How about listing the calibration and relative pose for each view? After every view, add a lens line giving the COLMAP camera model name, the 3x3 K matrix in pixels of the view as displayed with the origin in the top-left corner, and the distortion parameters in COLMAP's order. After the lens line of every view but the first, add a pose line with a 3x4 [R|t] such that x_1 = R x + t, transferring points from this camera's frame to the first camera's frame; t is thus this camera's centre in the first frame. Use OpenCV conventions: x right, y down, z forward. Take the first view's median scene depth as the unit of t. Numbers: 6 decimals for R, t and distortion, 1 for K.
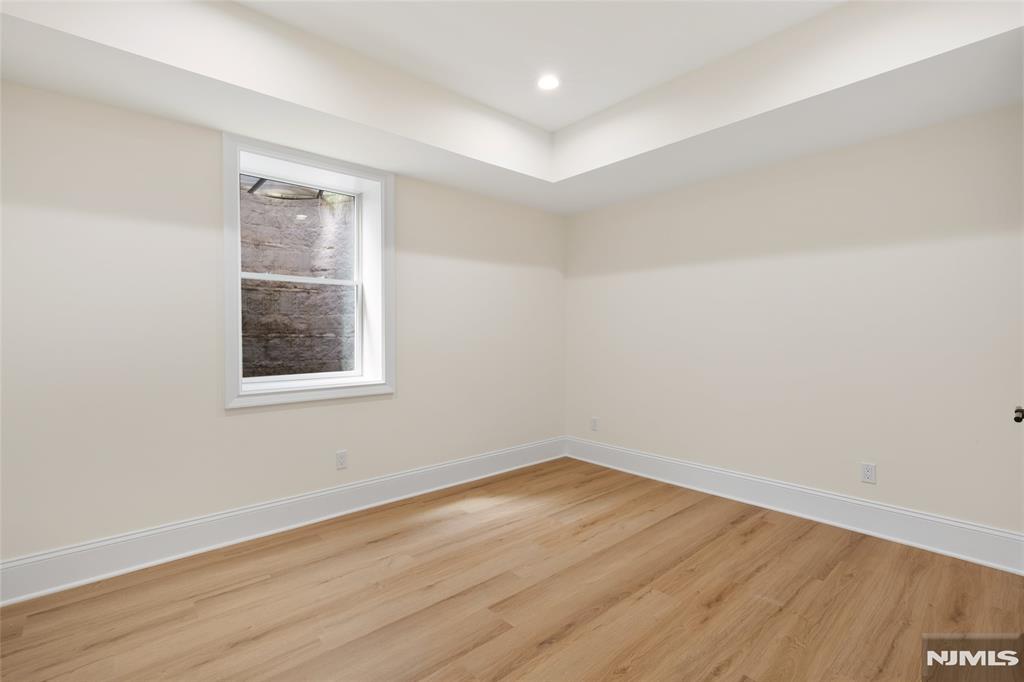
lens RADIAL K [[462.5, 0, 505.2], [0, 462.5, 337.7], [0, 0, 1]] dist [-0.003223, 0.000978]
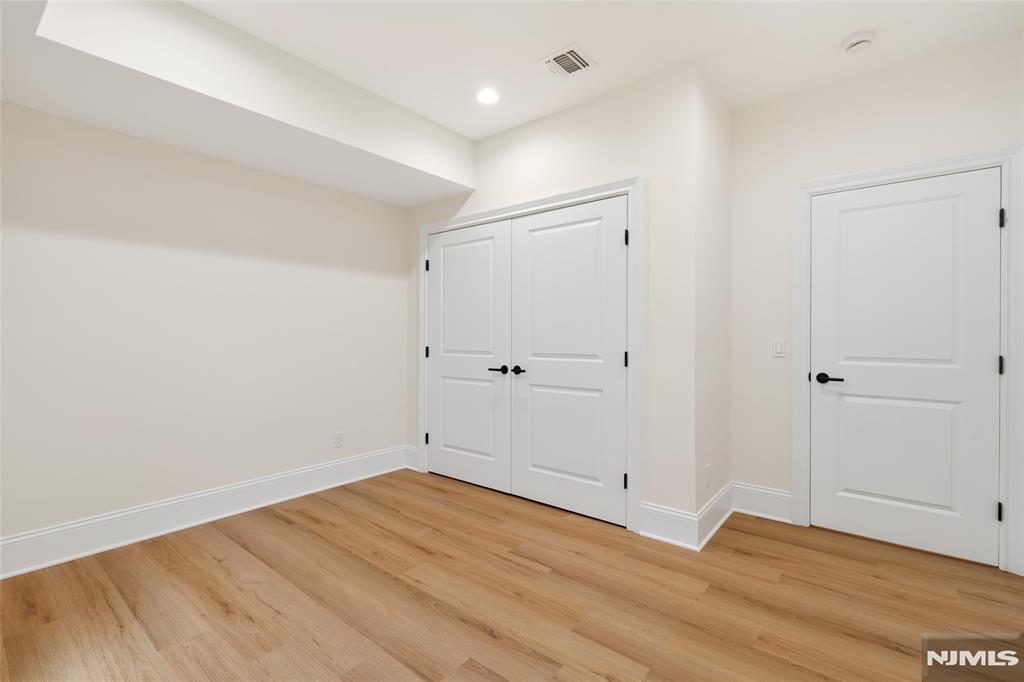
lens RADIAL K [[462.5, 0, 511.2], [0, 462.5, 335.0], [0, 0, 1]] dist [-0.003223, 0.000978]
pose [[-0.152461, -0.000477, 0.988309, -0.637144], [0.015674, 0.999873, 0.002901, -0.000180], [-0.988185, 0.015933, -0.152434, 0.761359]]
